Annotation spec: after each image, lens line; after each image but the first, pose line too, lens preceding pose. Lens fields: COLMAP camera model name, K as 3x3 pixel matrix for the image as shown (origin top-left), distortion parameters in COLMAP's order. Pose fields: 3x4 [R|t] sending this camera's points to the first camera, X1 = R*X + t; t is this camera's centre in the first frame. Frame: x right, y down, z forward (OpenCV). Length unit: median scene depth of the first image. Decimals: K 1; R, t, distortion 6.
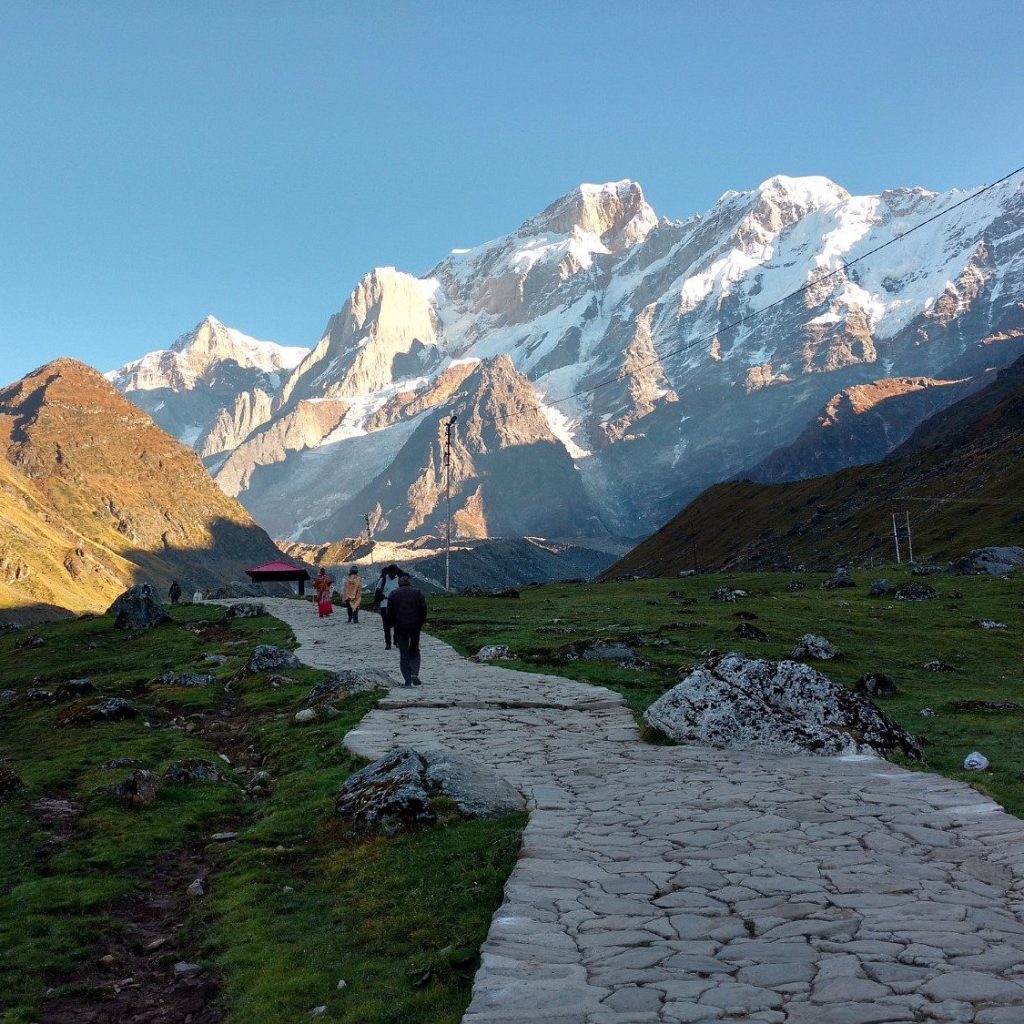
lens RADIAL K [[1767.2, 0, 512.0], [0, 1767.2, 512.0], [0, 0, 1]] dist [0.013938, 0.276240]
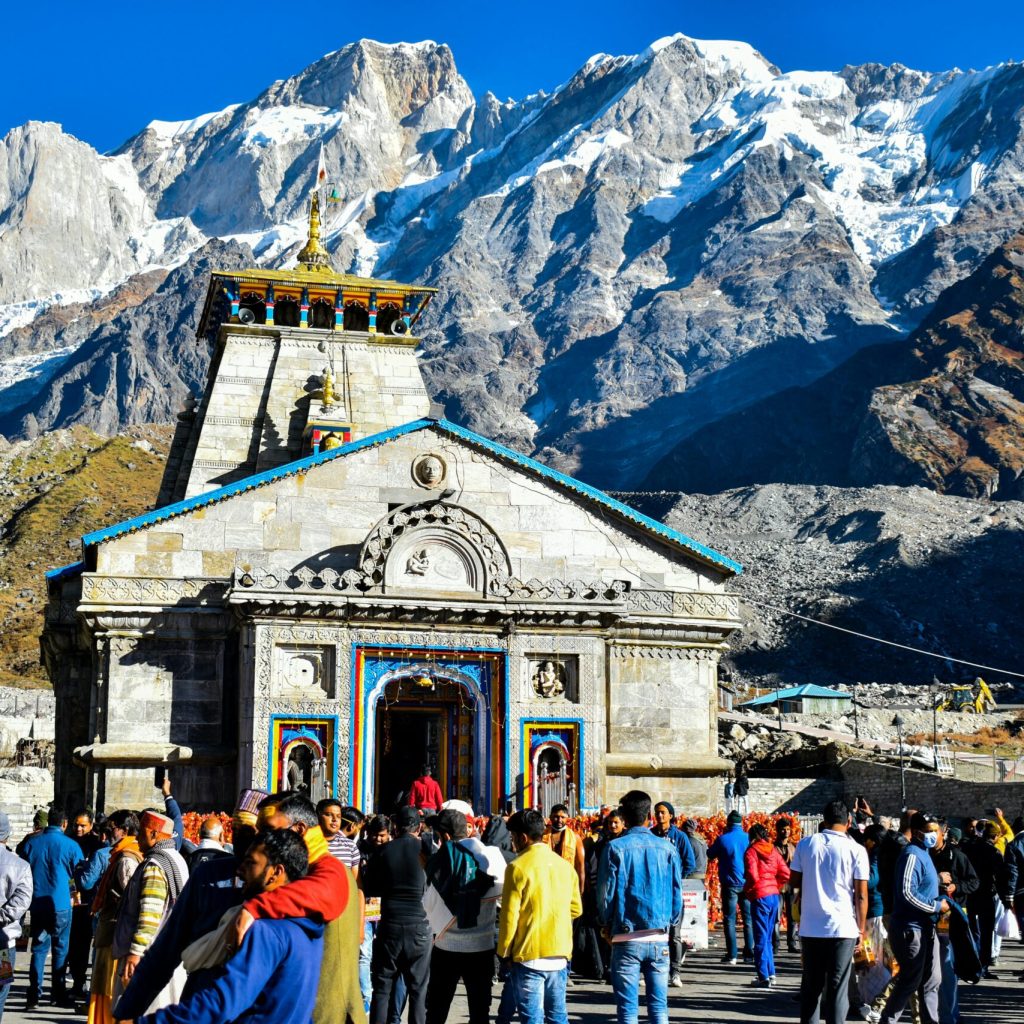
lens RADIAL K [[1767.2, 0, 512.0], [0, 1767.2, 512.0], [0, 0, 1]] dist [0.013938, 0.276240]
pose [[0.976925, 0.077581, 0.198995, -0.025608], [-0.066698, 0.995917, -0.060830, 0.029261], [-0.202902, 0.046154, 0.978111, 0.368839]]
